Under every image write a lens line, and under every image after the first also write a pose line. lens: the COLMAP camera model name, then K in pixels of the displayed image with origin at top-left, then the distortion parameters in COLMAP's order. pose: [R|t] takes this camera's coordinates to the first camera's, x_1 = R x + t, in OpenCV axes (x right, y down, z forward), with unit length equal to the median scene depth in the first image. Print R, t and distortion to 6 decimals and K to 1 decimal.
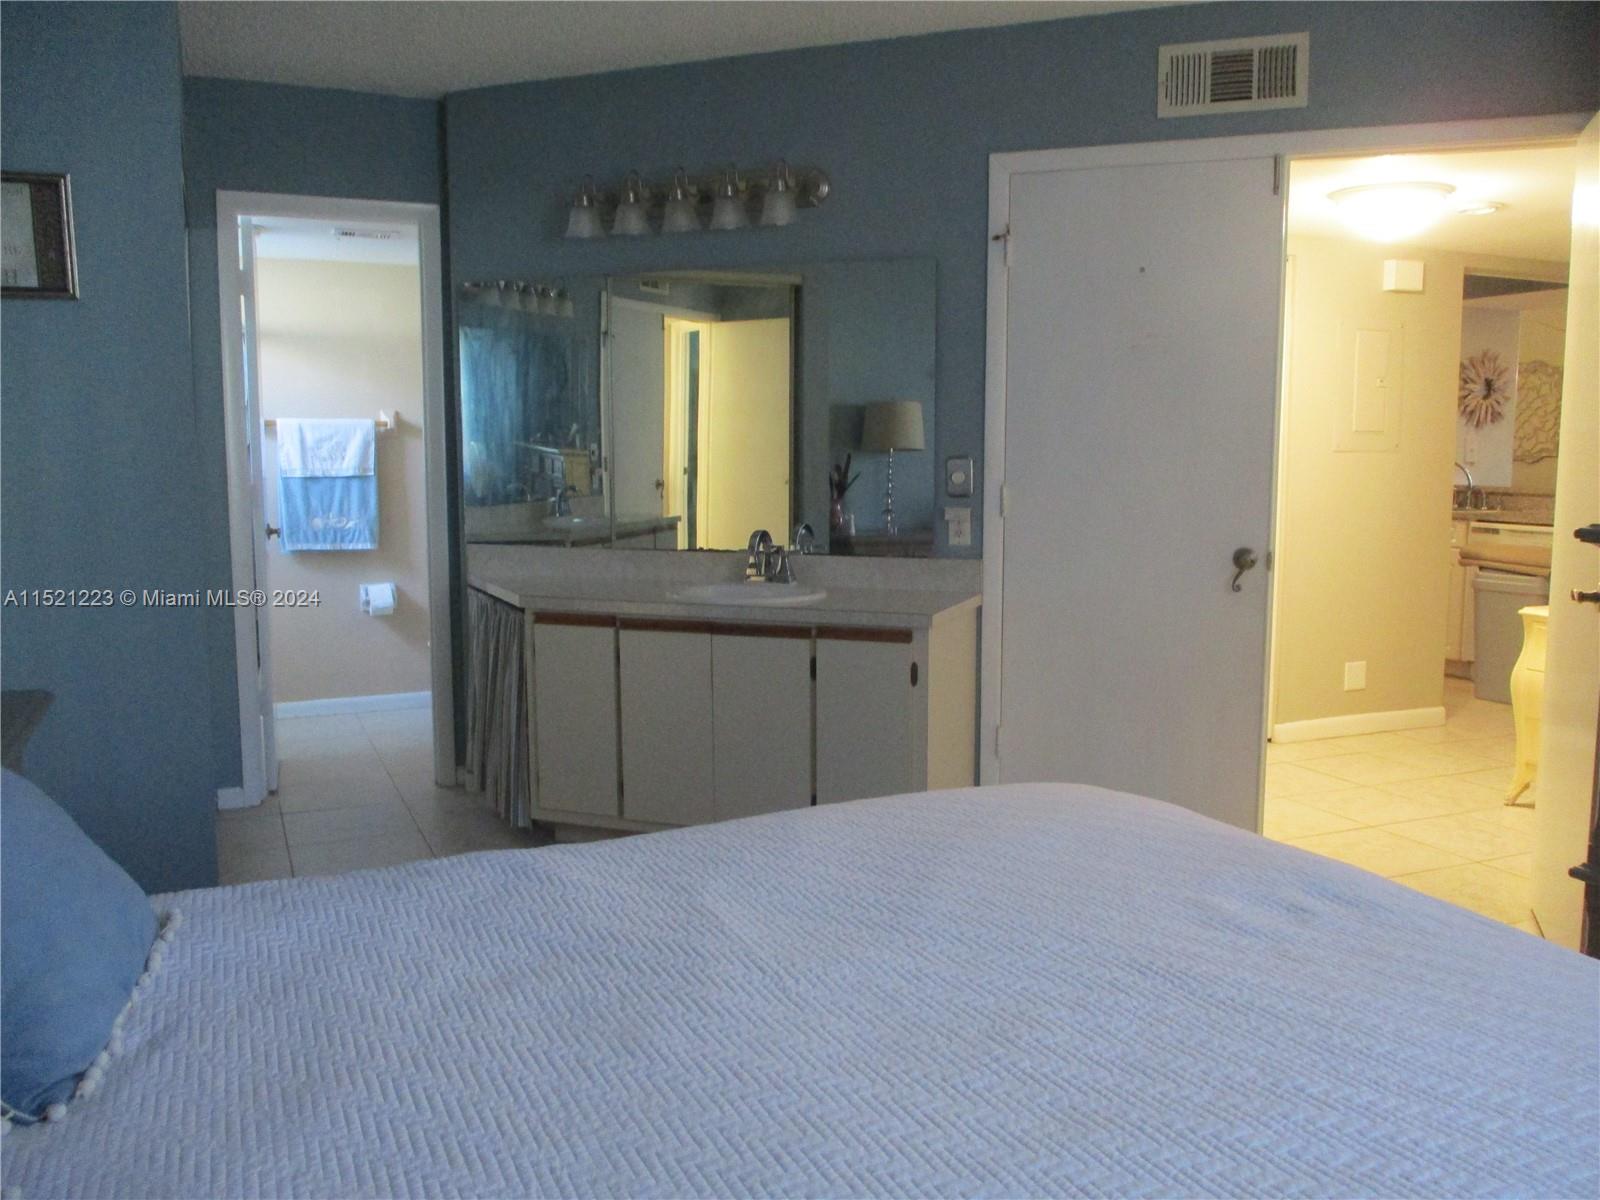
lens RADIAL K [[1352.2, 0, 794.2], [0, 1352.2, 601.3], [0, 0, 1]] dist [-0.007950, -0.015255]
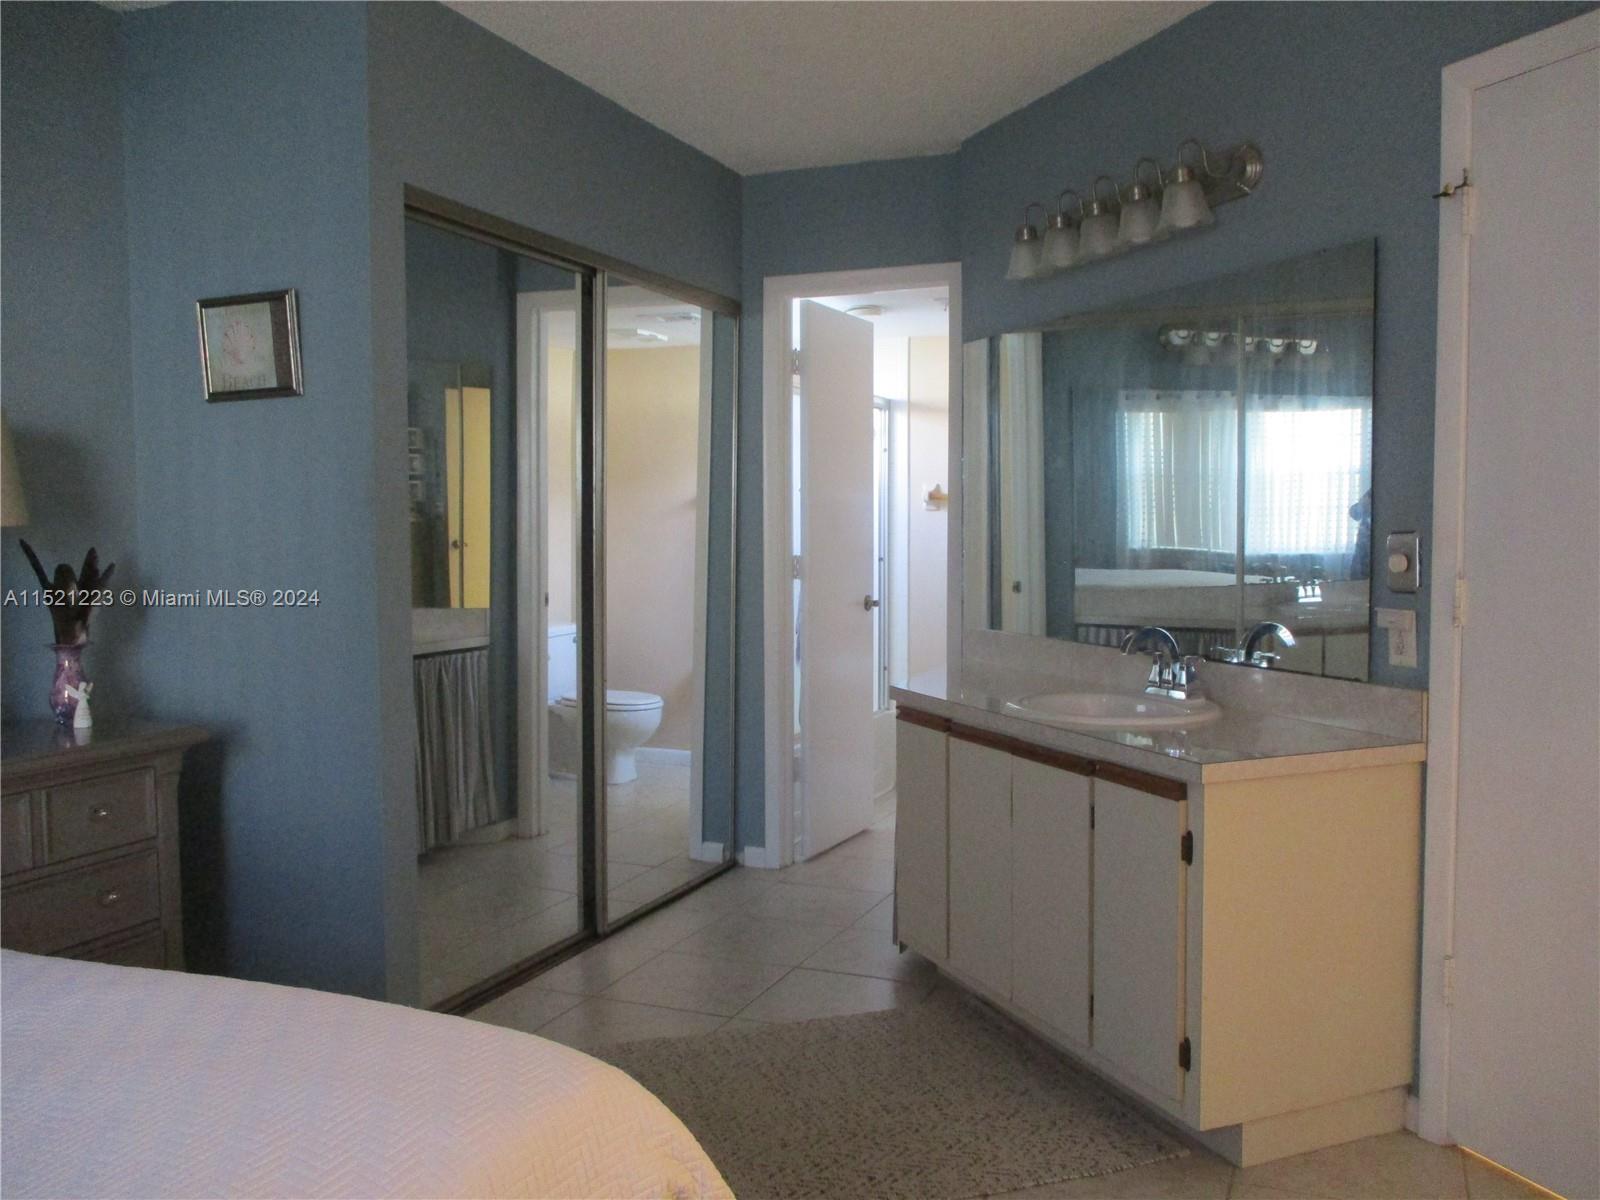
lens RADIAL K [[1352.2, 0, 801.6], [0, 1352.2, 596.7], [0, 0, 1]] dist [-0.007950, -0.015255]
pose [[0.675201, 0.038670, -0.736619, 0.410013], [-0.081366, 0.996435, -0.022273, -0.037496], [0.733132, 0.074975, 0.675941, 0.346403]]
